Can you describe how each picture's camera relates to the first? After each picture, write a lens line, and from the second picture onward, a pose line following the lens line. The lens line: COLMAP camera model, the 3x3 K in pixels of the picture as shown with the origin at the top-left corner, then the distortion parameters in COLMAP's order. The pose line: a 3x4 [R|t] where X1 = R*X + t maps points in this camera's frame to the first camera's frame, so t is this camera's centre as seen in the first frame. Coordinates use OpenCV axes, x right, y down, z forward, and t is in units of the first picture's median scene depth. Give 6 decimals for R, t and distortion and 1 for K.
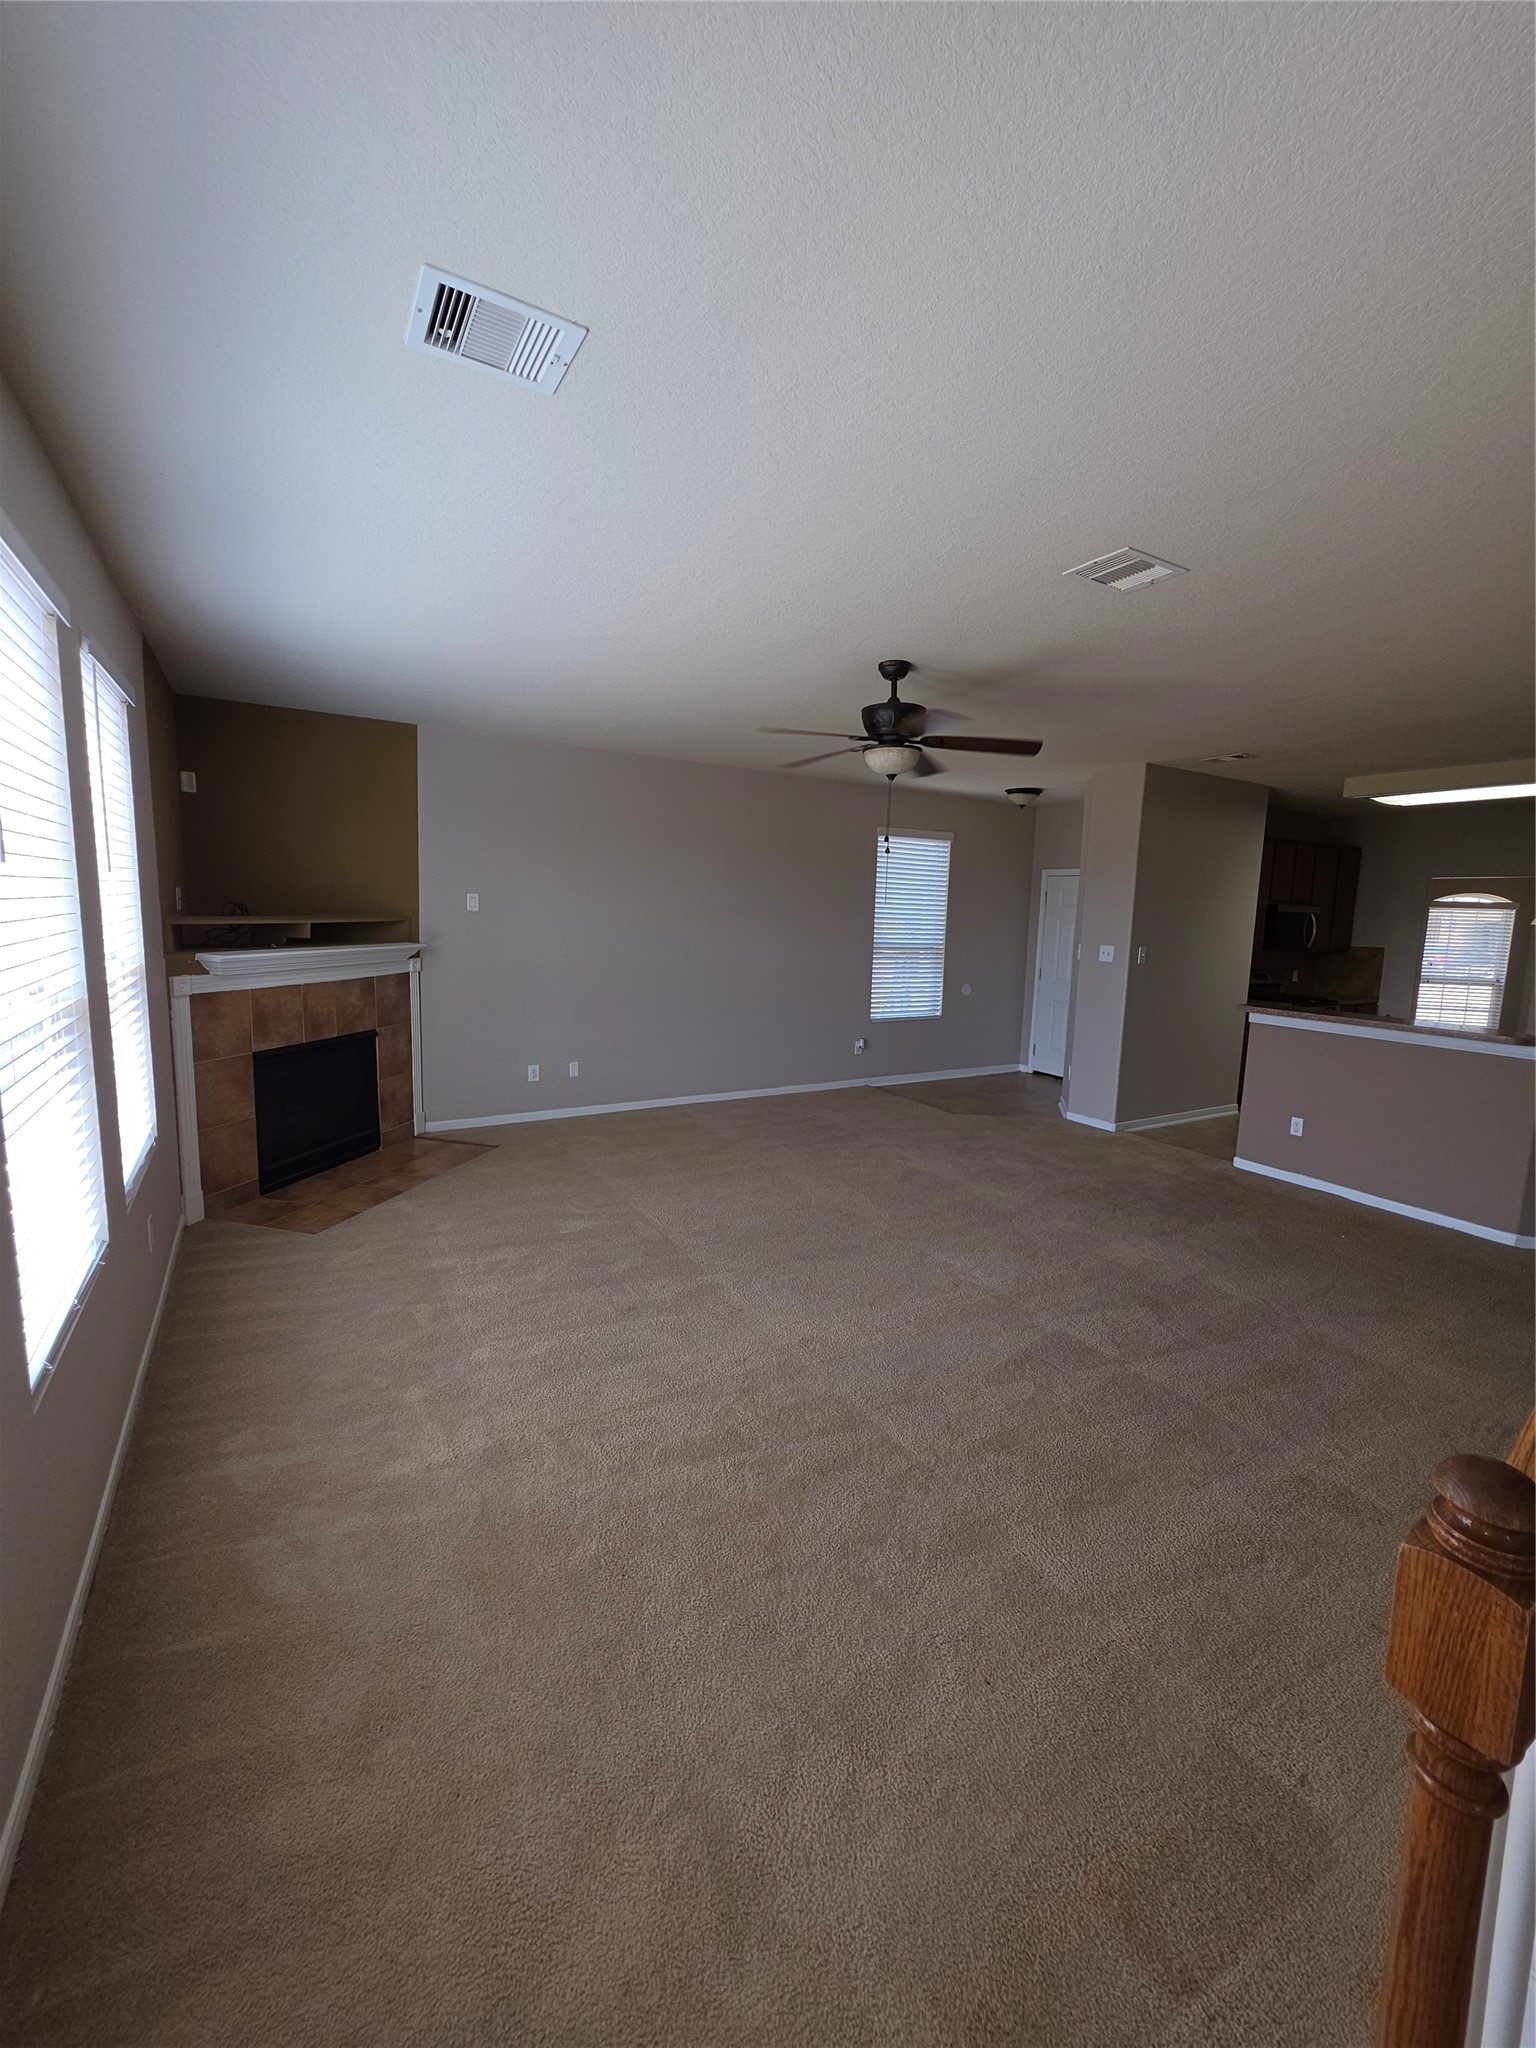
lens RADIAL K [[819.1, 0, 784.8], [0, 819.1, 1021.4], [0, 0, 1]] dist [-0.006626, 0.001632]
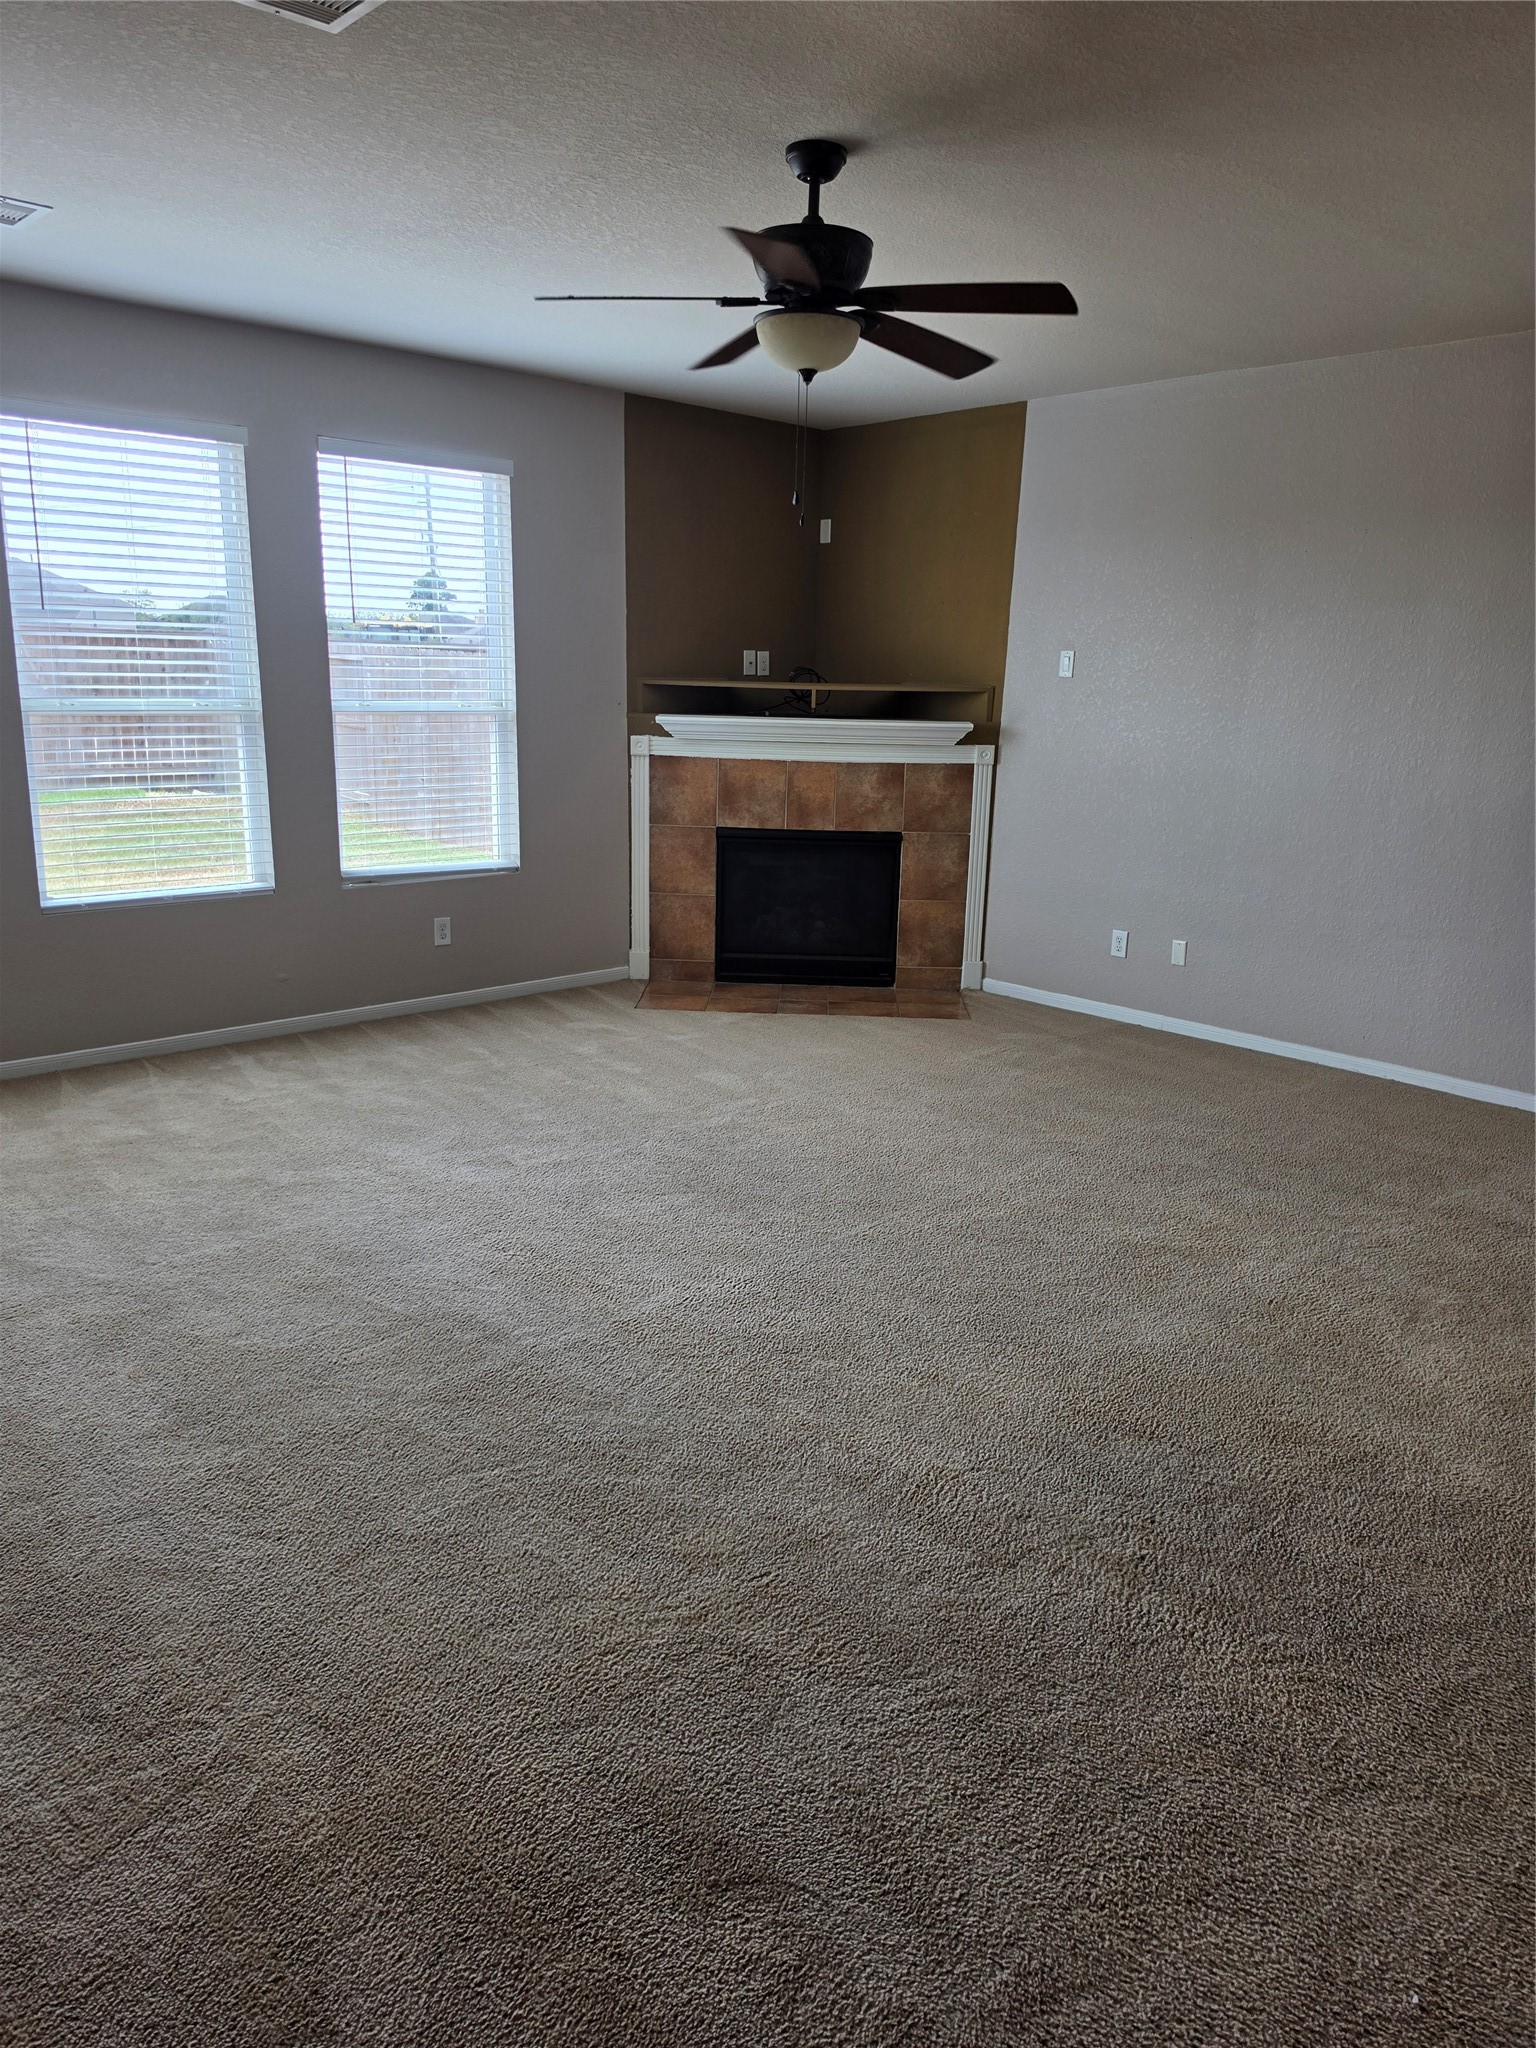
lens RADIAL K [[1428.1, 0, 789.2], [0, 1428.1, 1023.1], [0, 0, 1]] dist [0.051608, -0.061999]
pose [[0.212129, 0.206221, -0.955235, 0.943304], [-0.153416, 0.972388, 0.175856, -0.042528], [0.965124, 0.109244, 0.237909, 0.675690]]
